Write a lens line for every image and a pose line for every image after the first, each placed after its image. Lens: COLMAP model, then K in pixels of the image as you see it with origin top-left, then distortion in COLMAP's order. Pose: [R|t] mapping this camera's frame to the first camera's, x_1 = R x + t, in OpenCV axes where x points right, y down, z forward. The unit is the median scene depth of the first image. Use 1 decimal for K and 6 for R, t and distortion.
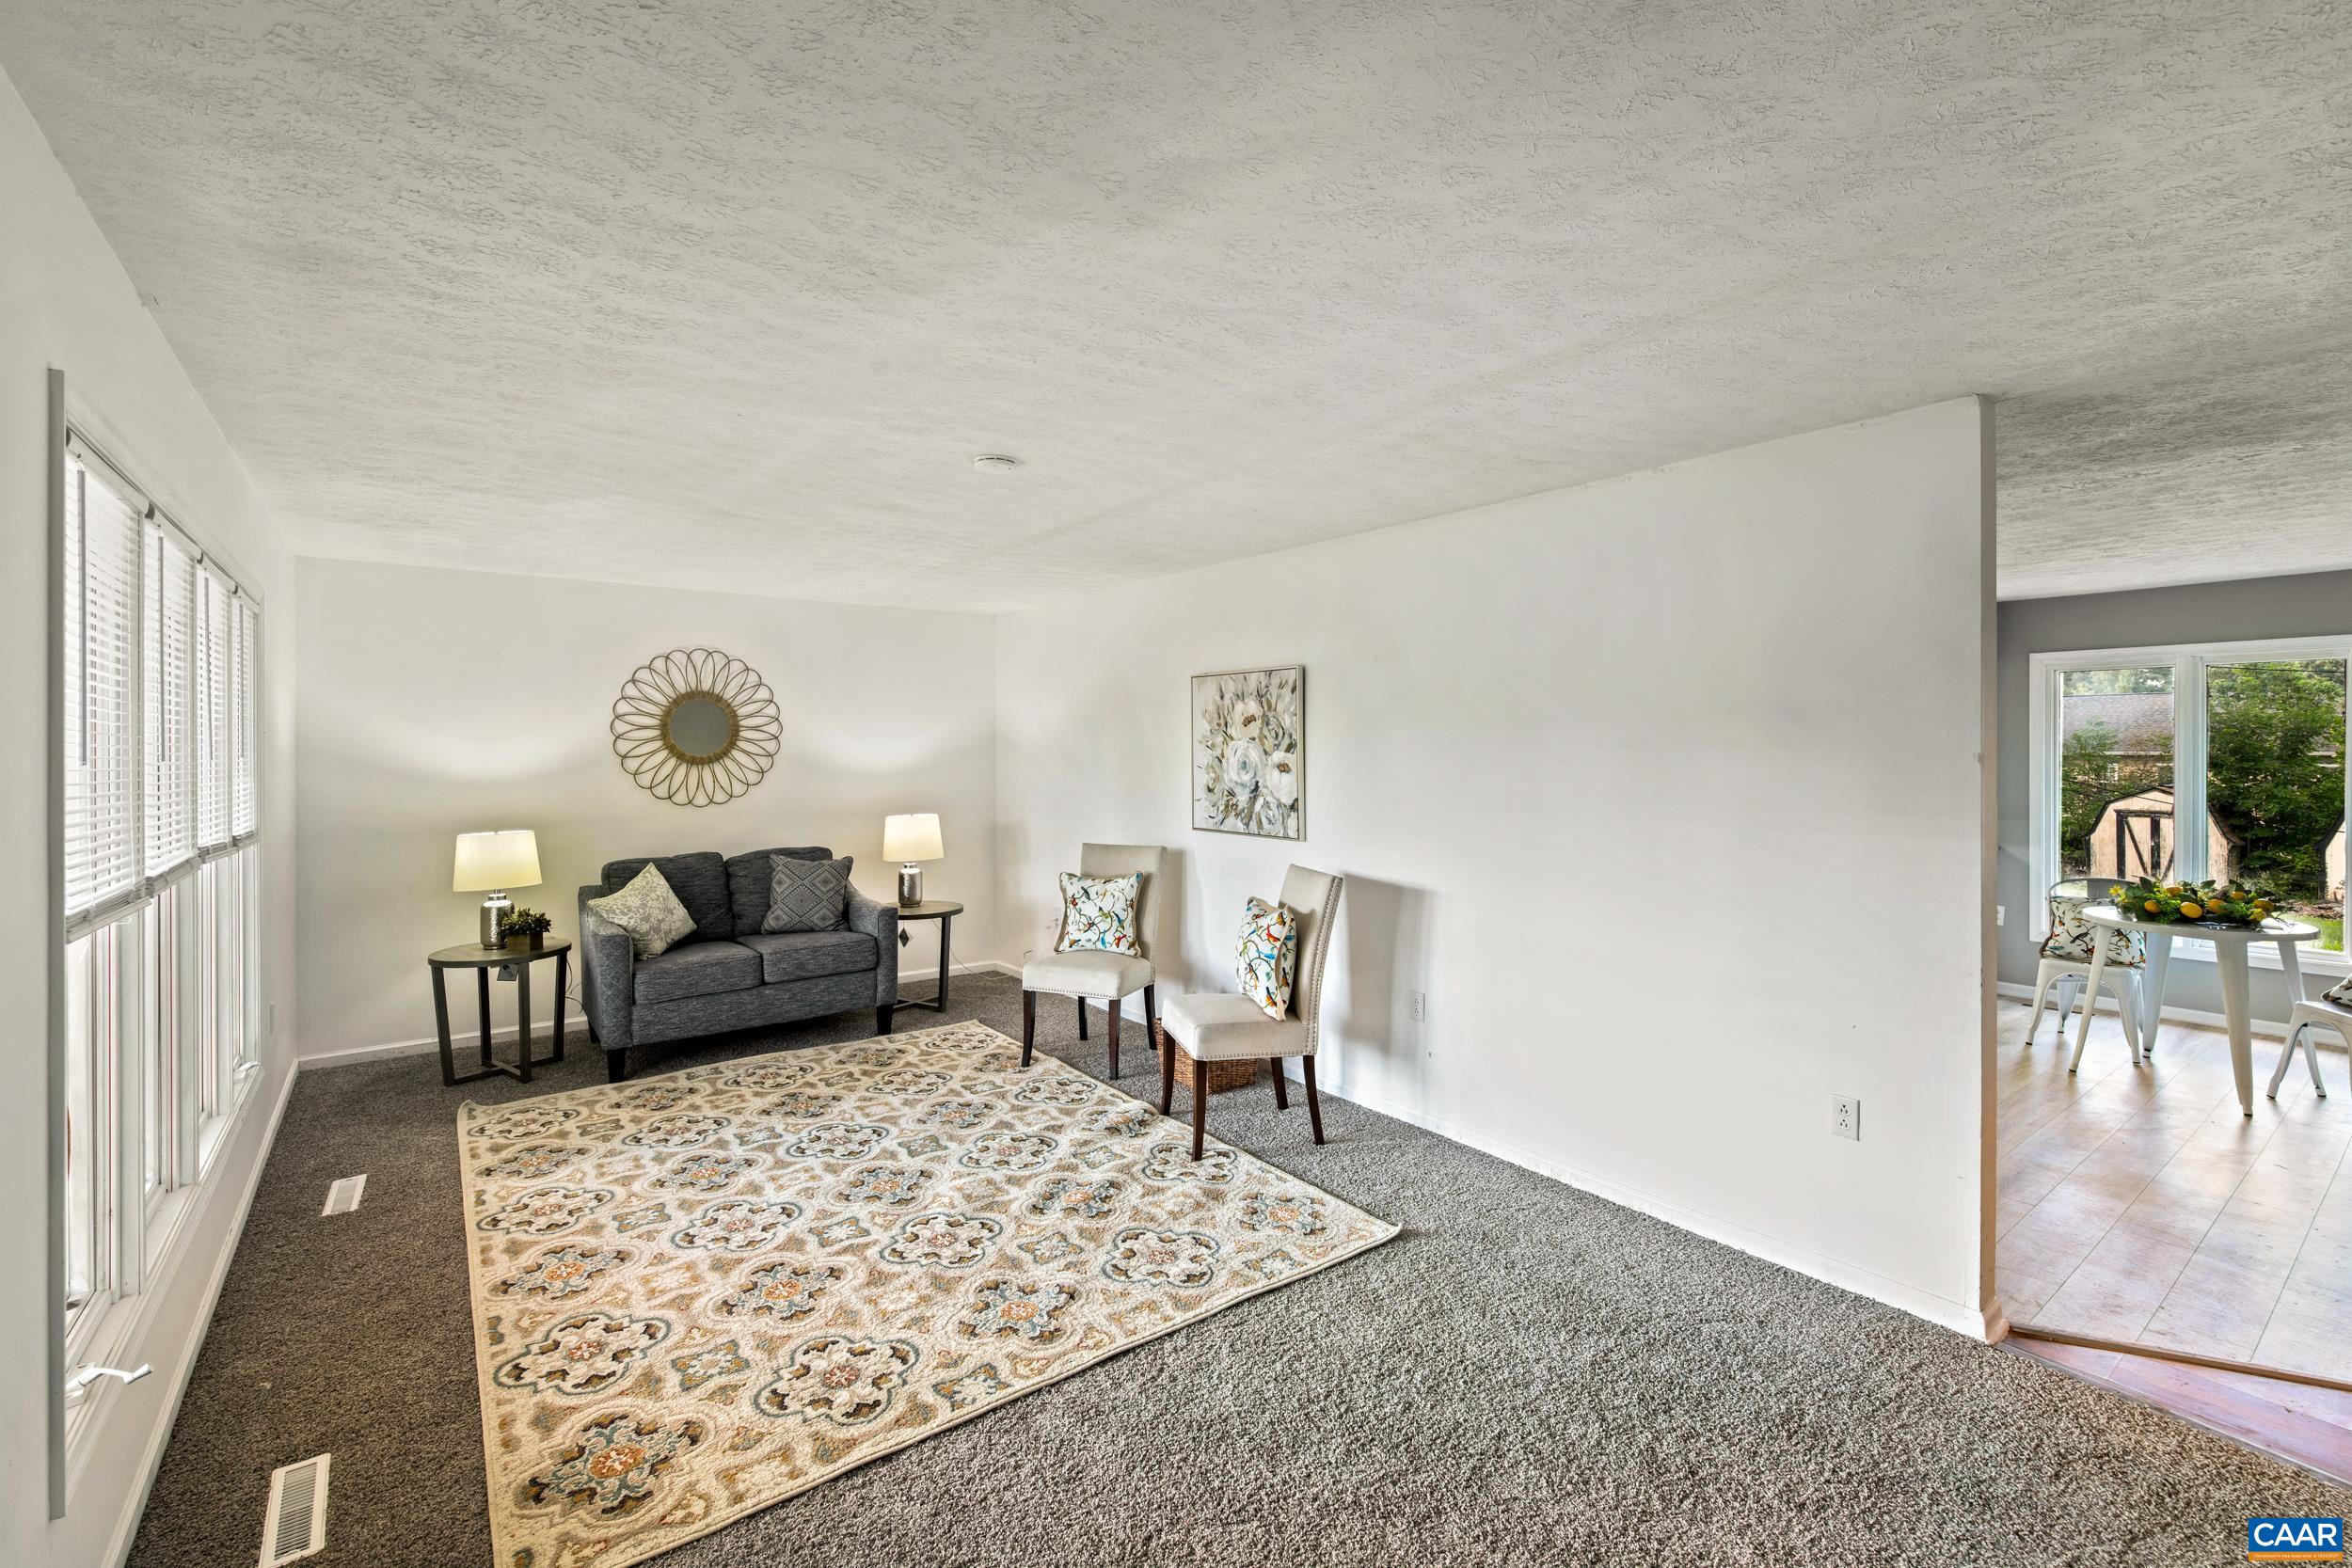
lens RADIAL K [[1025.3, 0, 1175.0], [0, 1025.3, 749.3], [0, 0, 1]] dist [-0.002288, 0.000284]
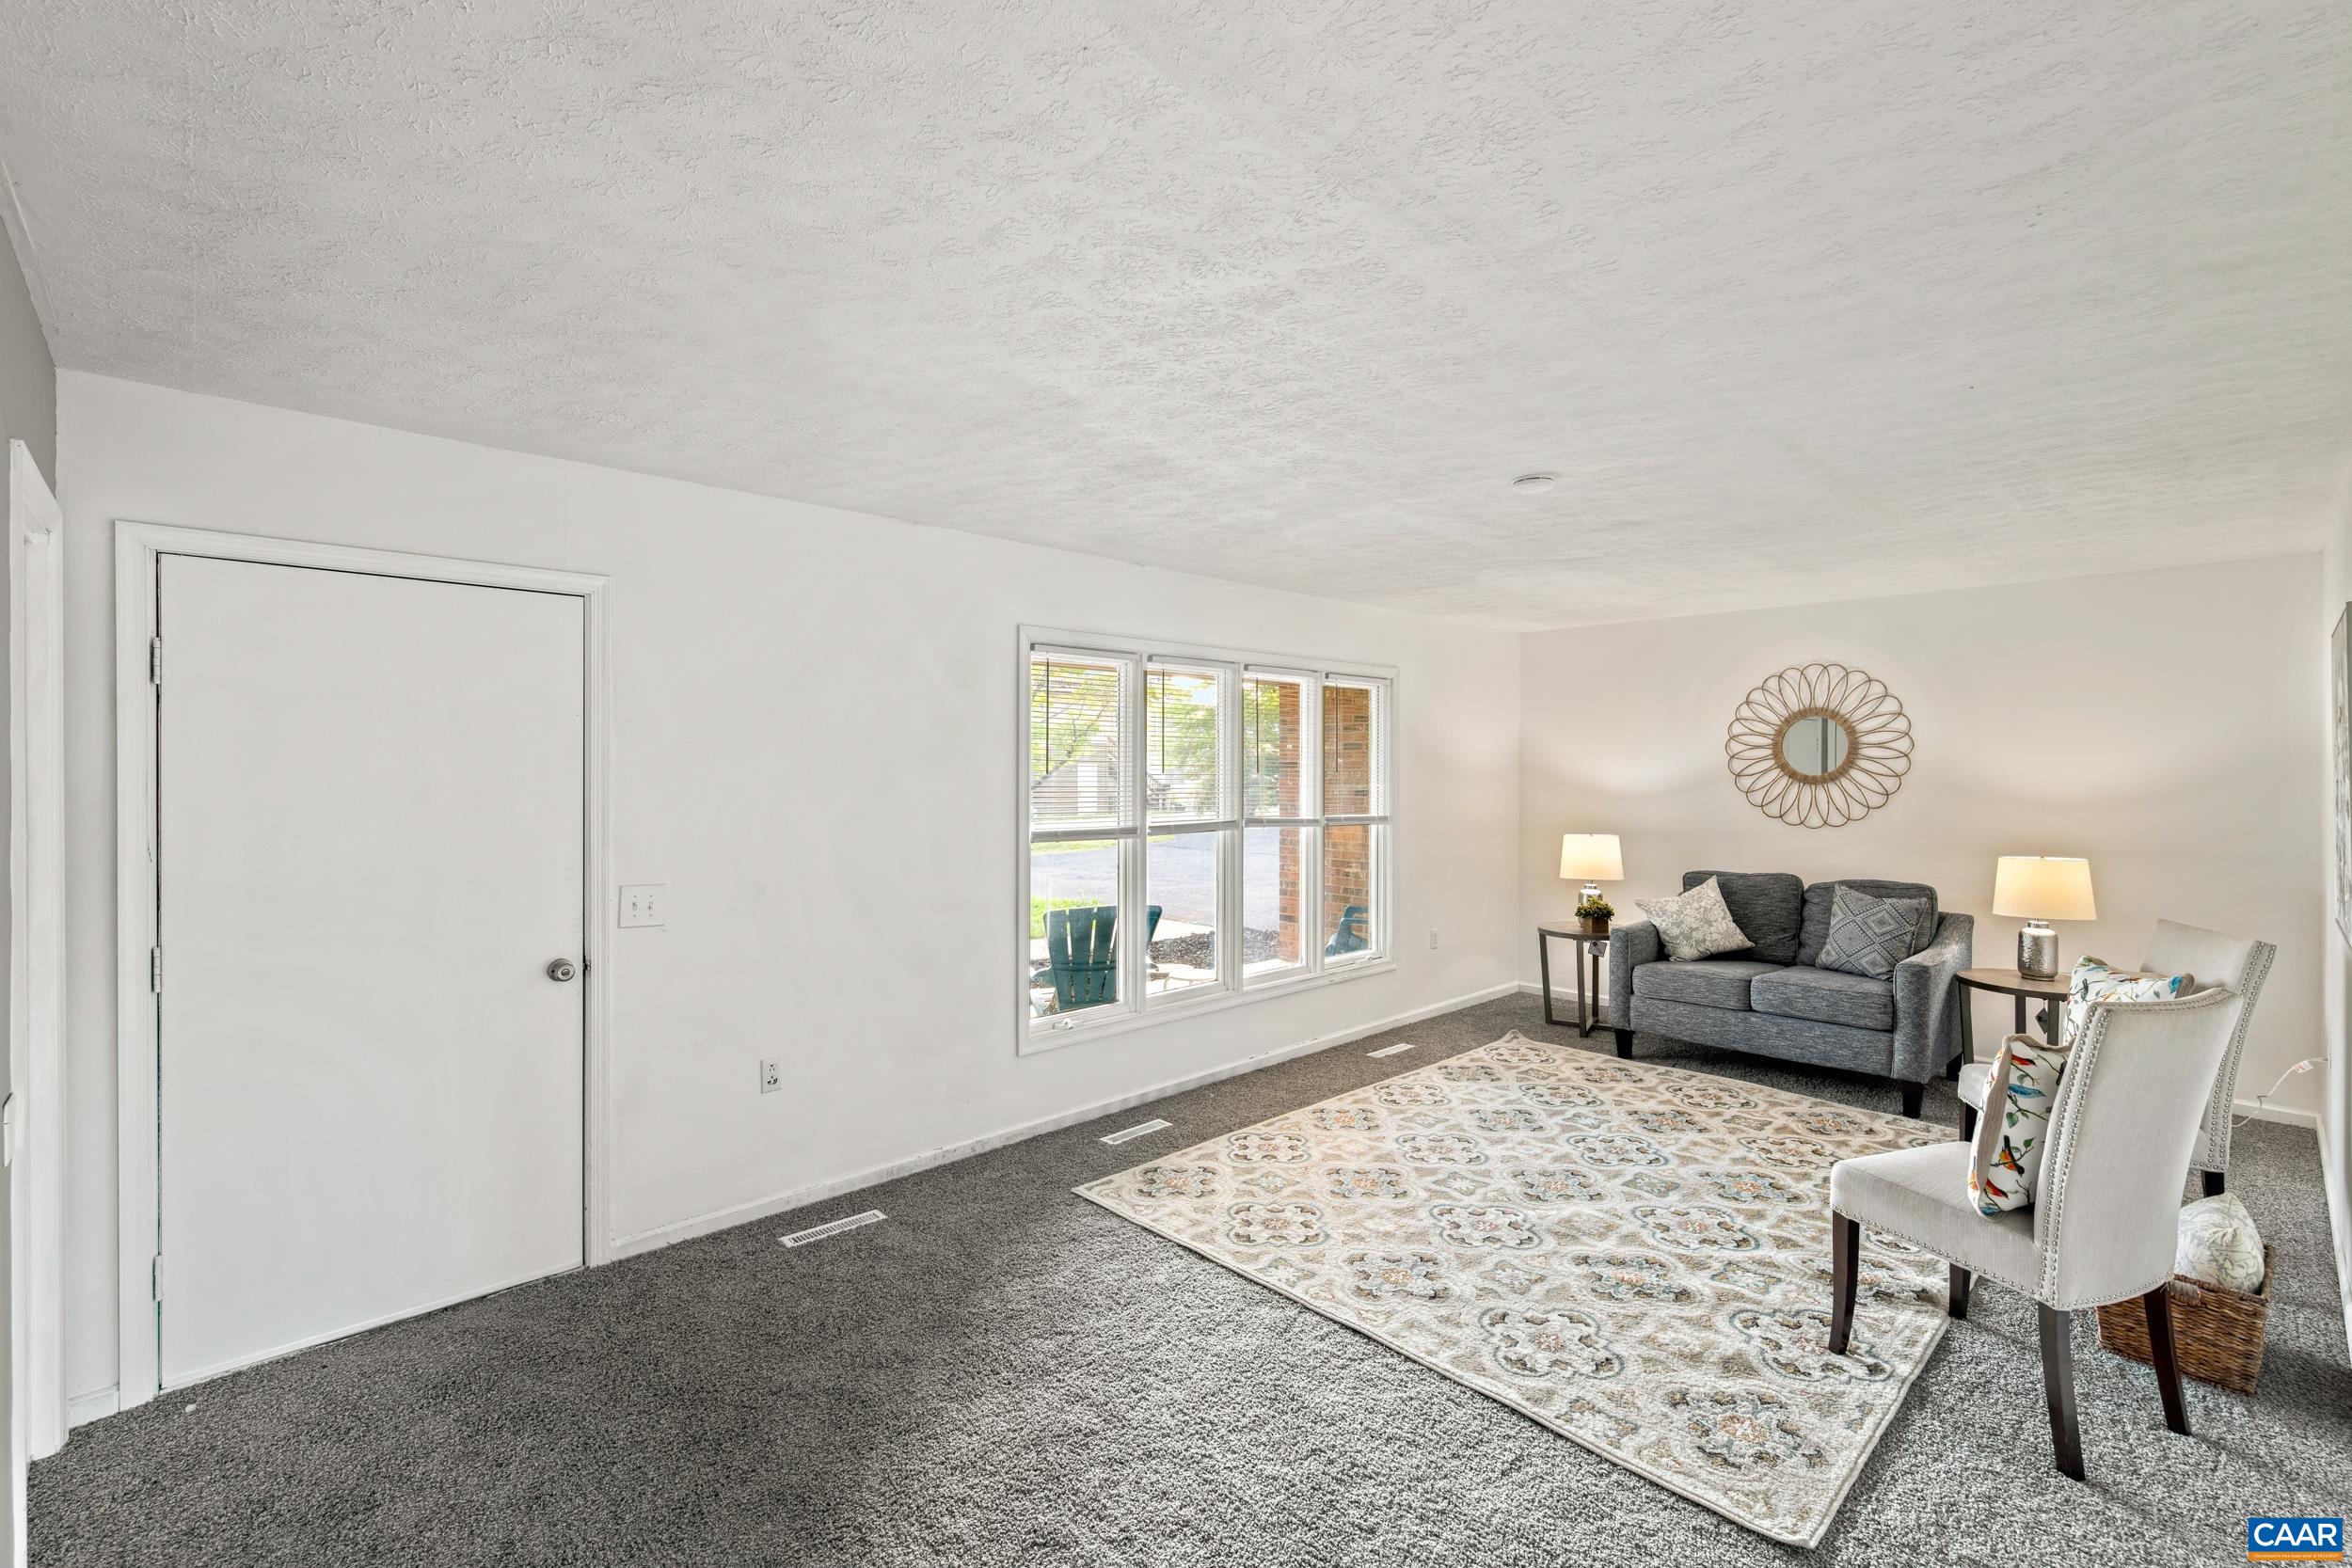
lens RADIAL K [[1025.3, 0, 1173.0], [0, 1025.3, 783.1], [0, 0, 1]] dist [-0.002288, 0.000284]
pose [[0.105821, 0.019500, -0.994194, 0.576672], [-0.002110, 0.999810, 0.019385, -0.004867], [0.994383, 0.000046, 0.105842, 0.403332]]
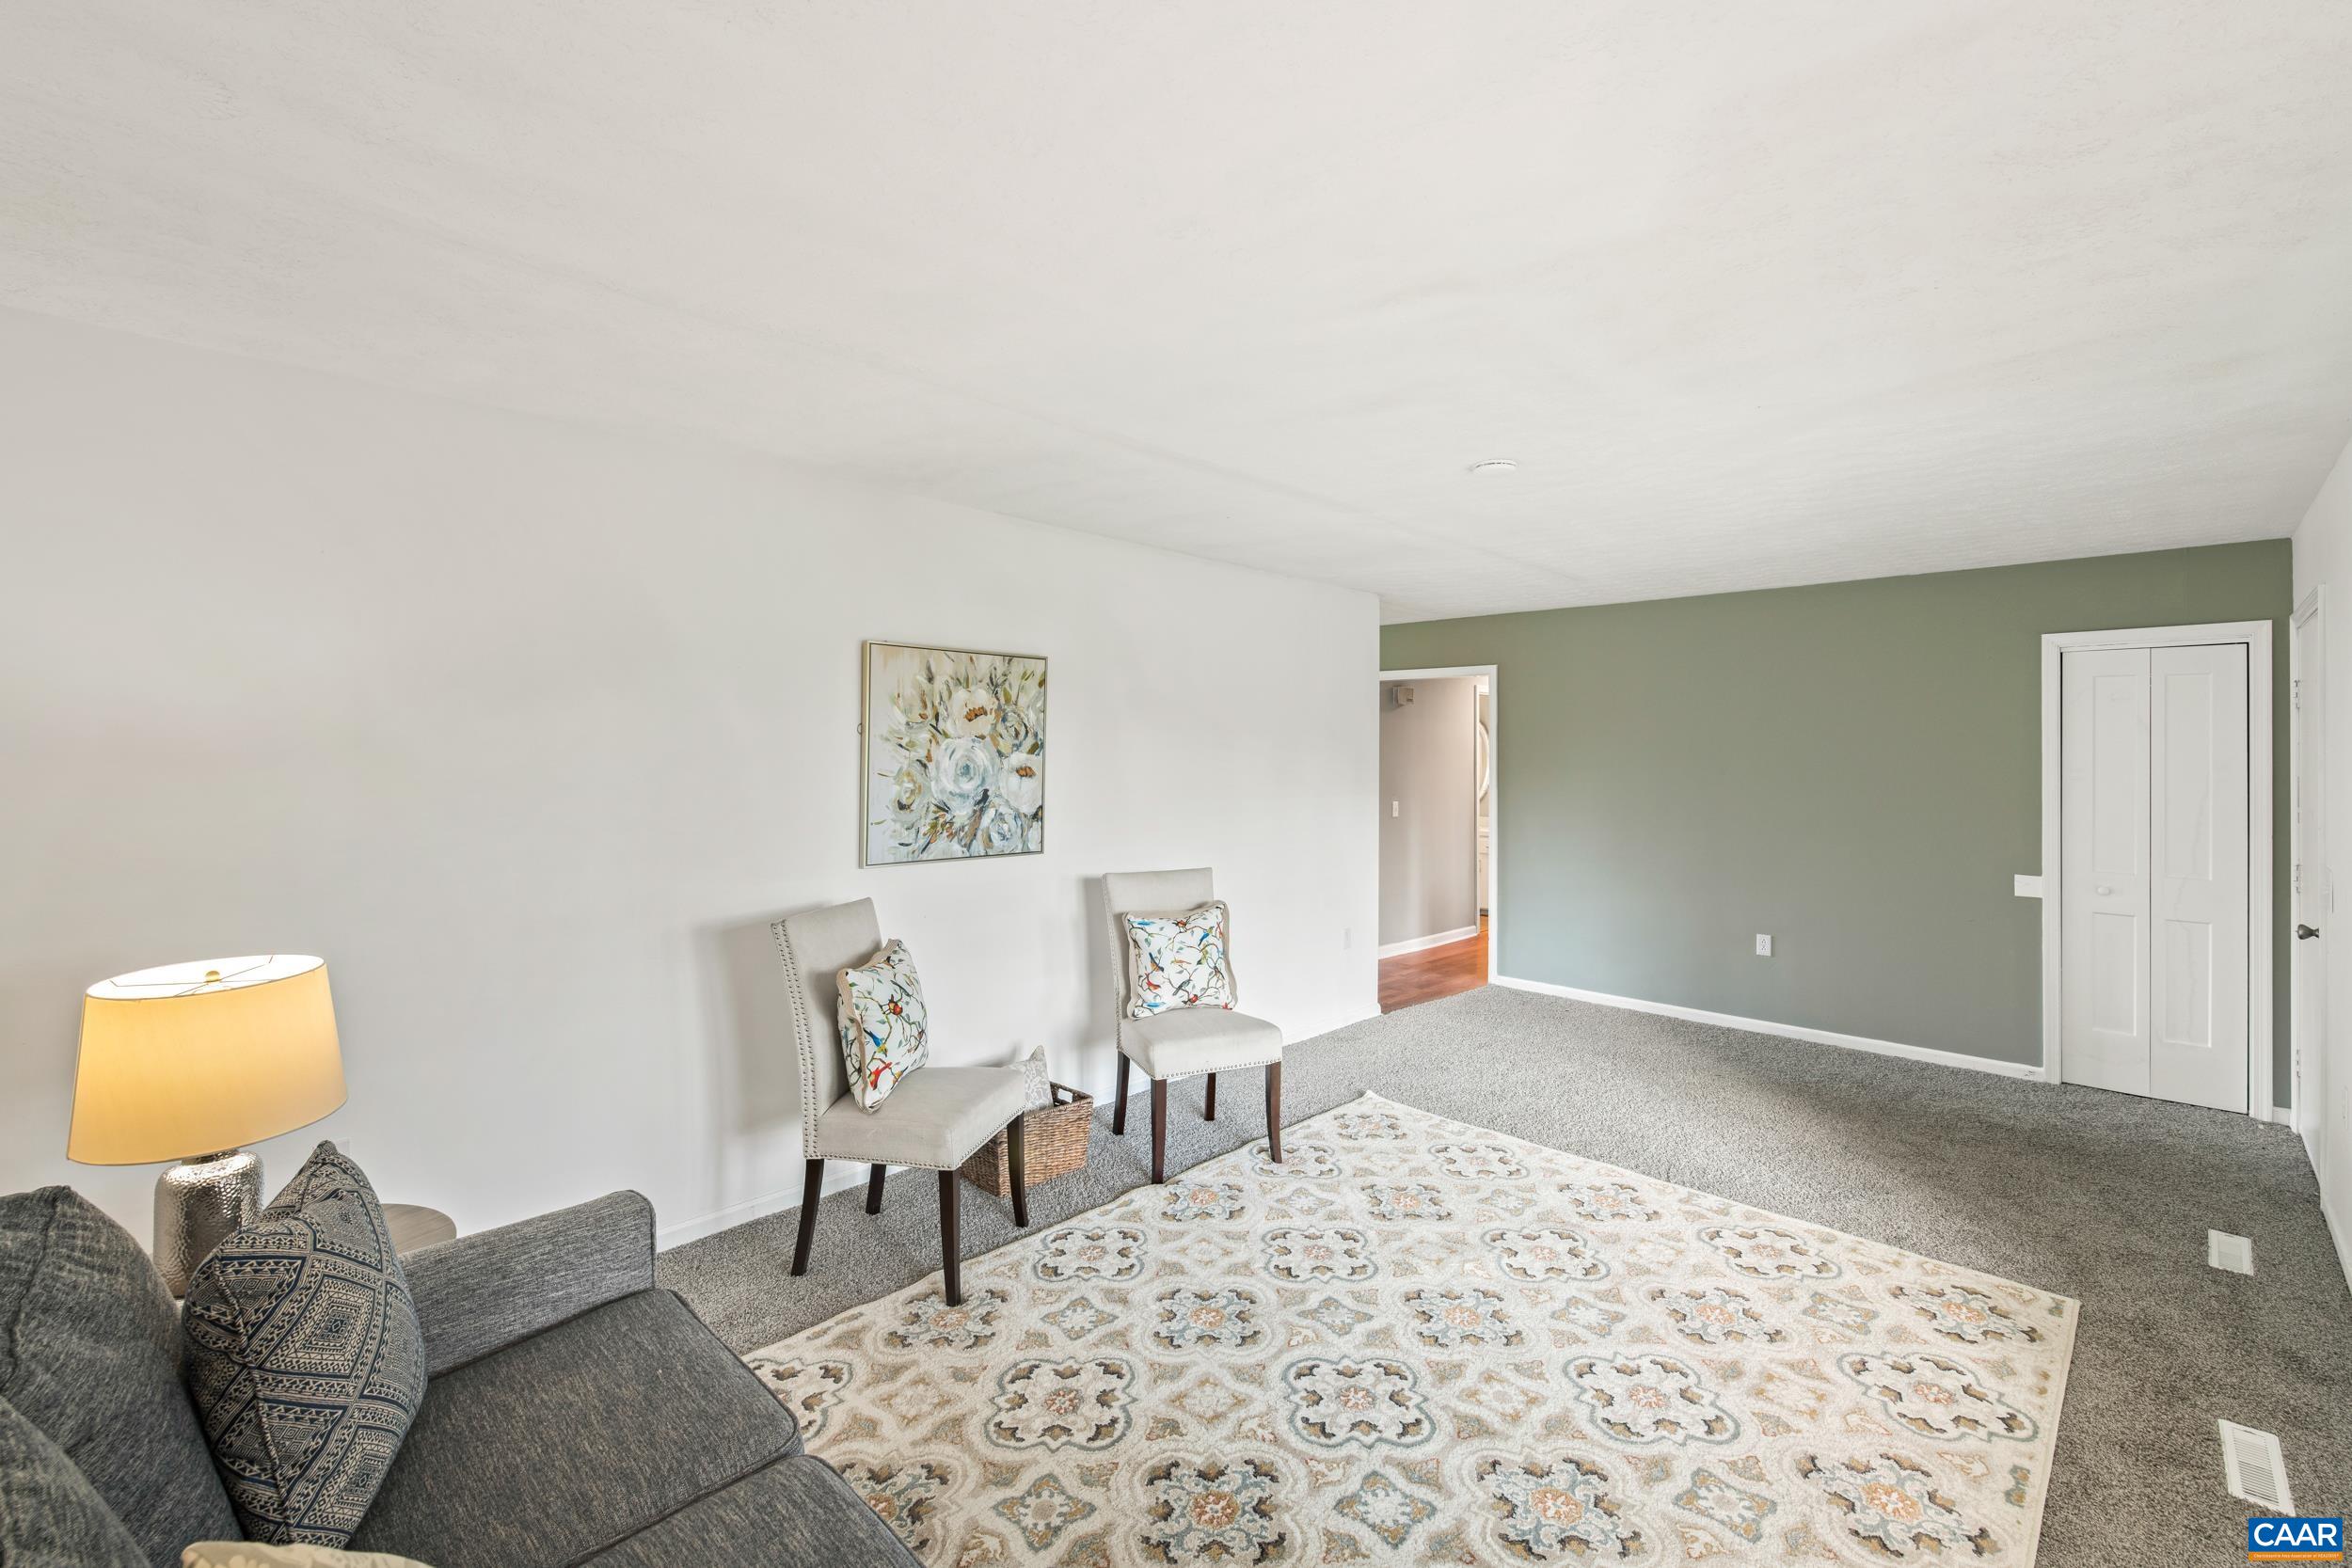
lens RADIAL K [[1025.3, 0, 1190.0], [0, 1025.3, 732.9], [0, 0, 1]] dist [-0.002288, 0.000284]
pose [[-0.171621, 0.019483, 0.984970, -0.821944], [-0.005291, 0.999772, -0.020698, 0.002581], [-0.985149, -0.008764, -0.171479, 1.082828]]
